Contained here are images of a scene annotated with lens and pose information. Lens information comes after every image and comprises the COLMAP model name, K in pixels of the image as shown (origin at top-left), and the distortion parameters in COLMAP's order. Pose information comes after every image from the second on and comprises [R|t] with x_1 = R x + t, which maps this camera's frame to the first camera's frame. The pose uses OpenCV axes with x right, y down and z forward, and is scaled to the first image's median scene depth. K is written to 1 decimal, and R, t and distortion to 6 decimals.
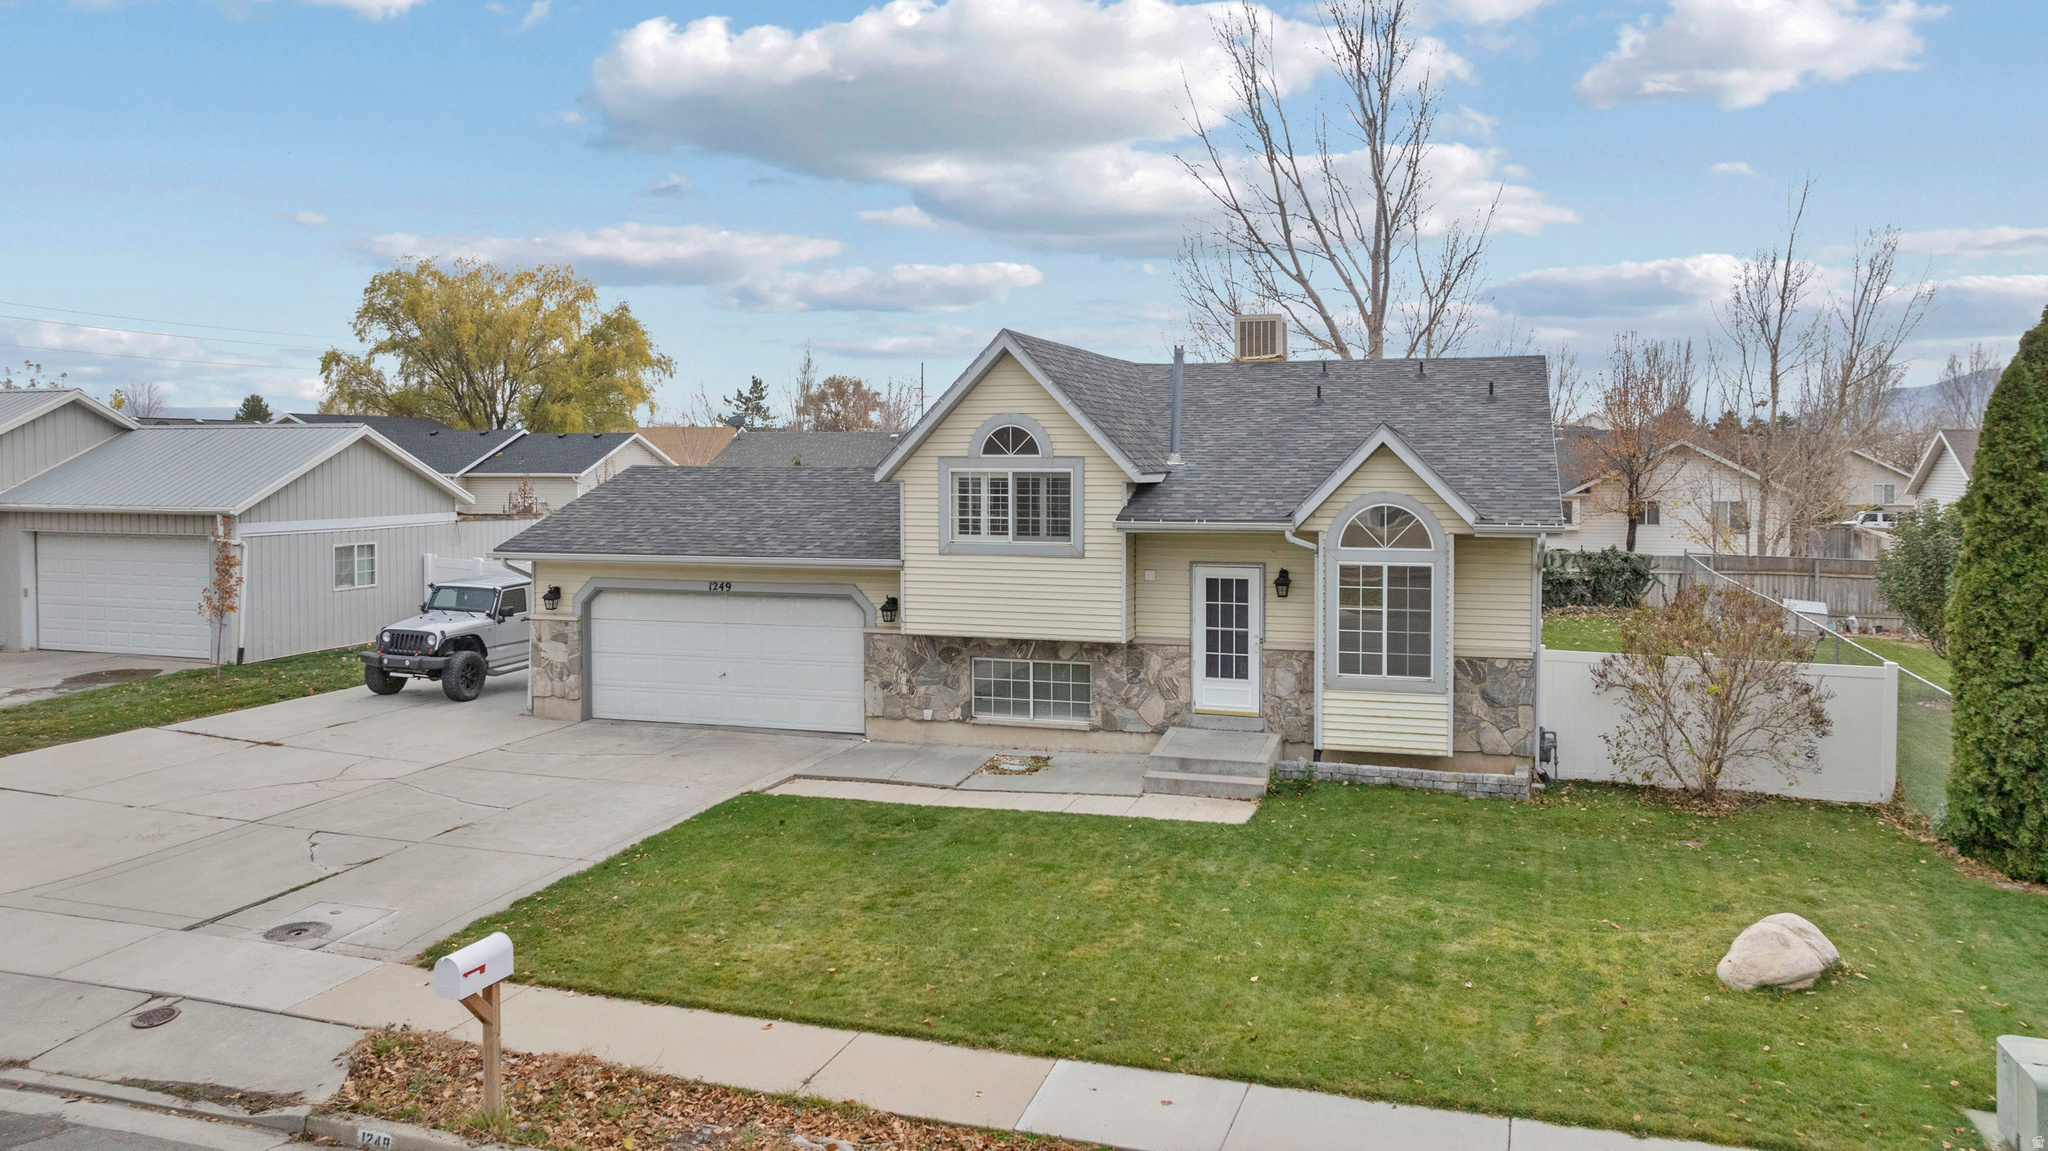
lens RADIAL K [[1448.8, 0, 1024.0], [0, 1448.8, 575.5], [0, 0, 1]] dist [-0.017097, -0.000901]
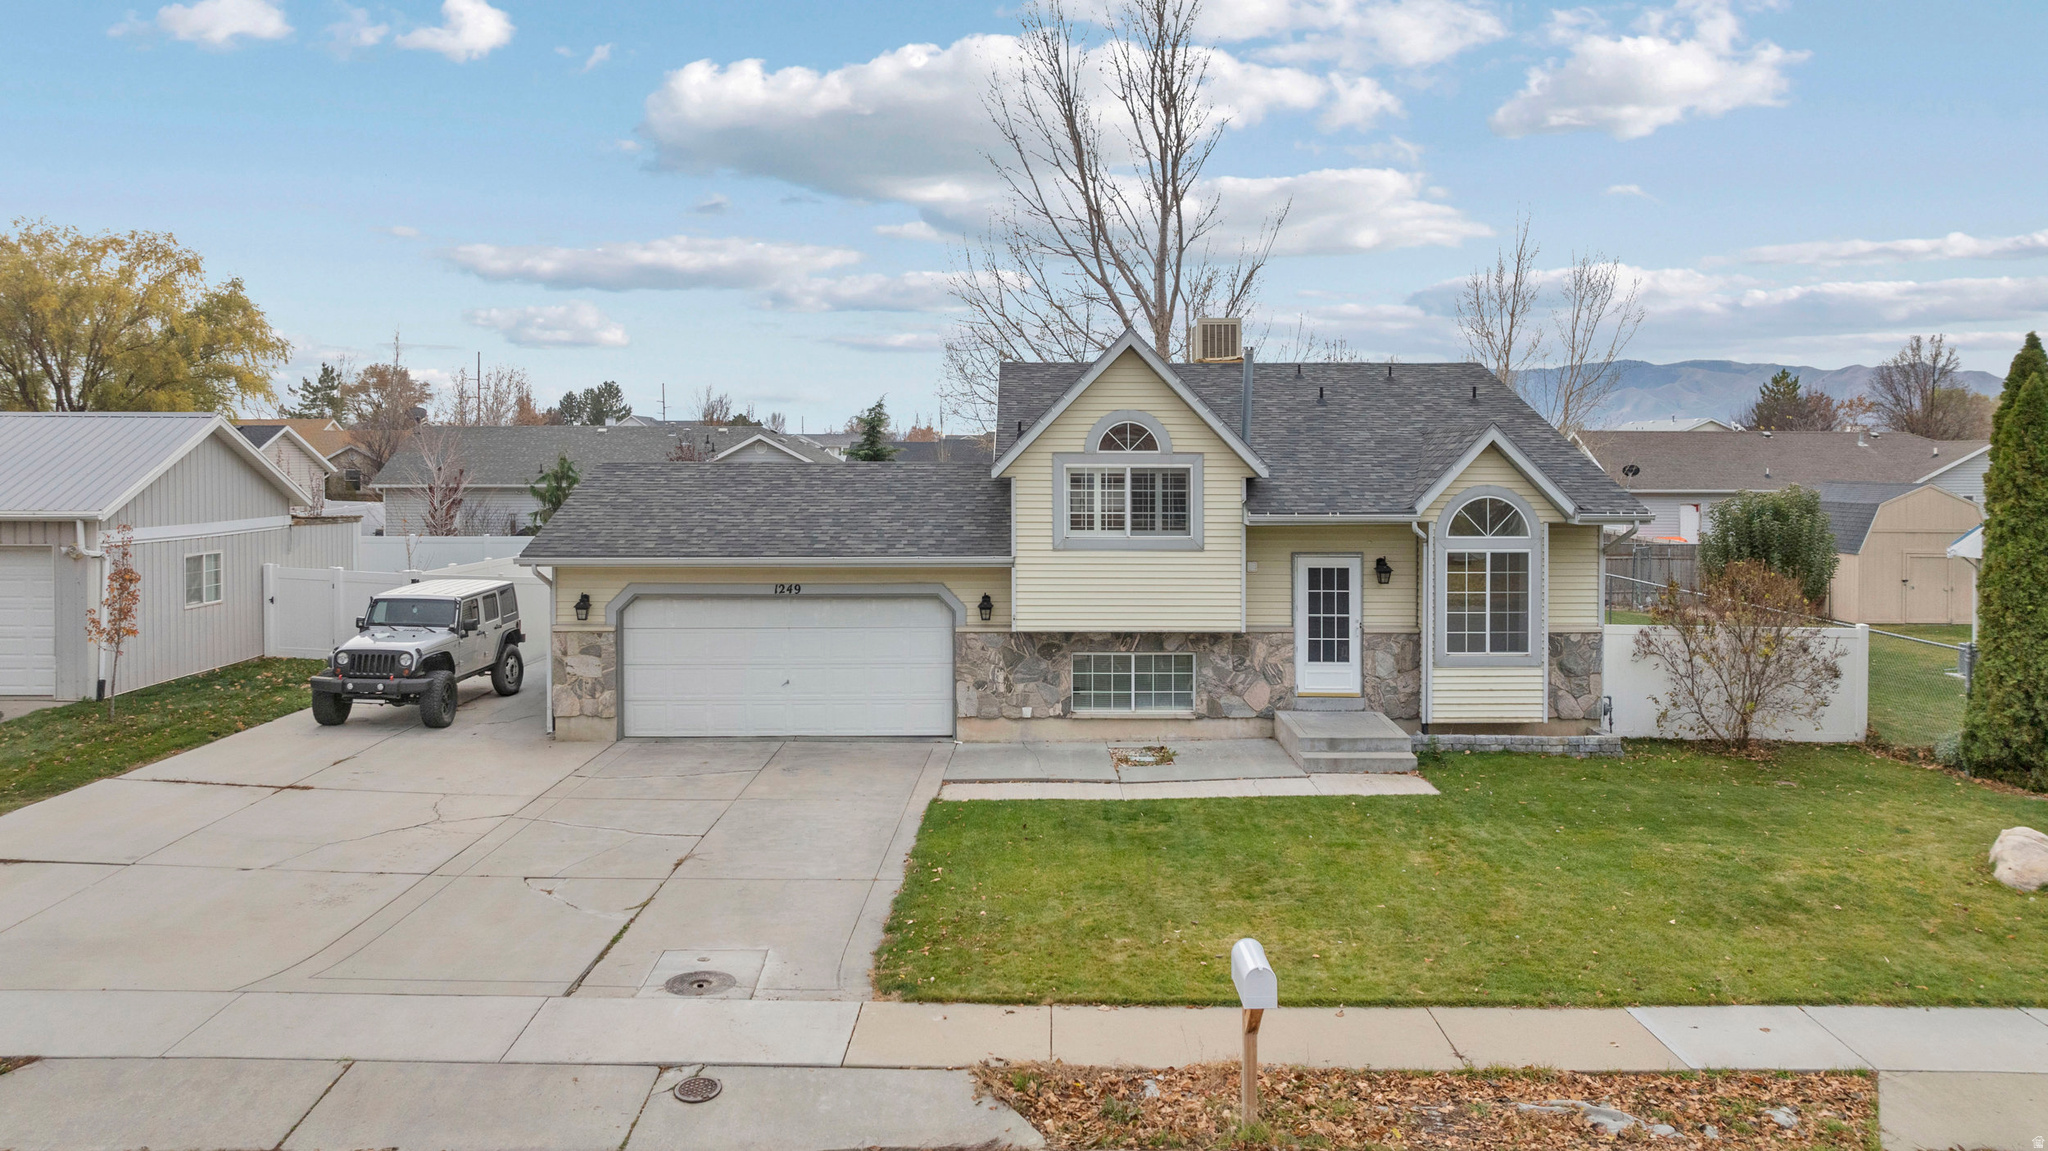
lens RADIAL K [[1448.8, 0, 1024.0], [0, 1448.8, 575.5], [0, 0, 1]] dist [-0.017097, -0.000901]
pose [[0.950715, -0.023775, 0.309152, -0.398029], [0.023178, 0.999716, 0.005602, -0.003447], [-0.309198, 0.001839, 0.950996, 0.059551]]
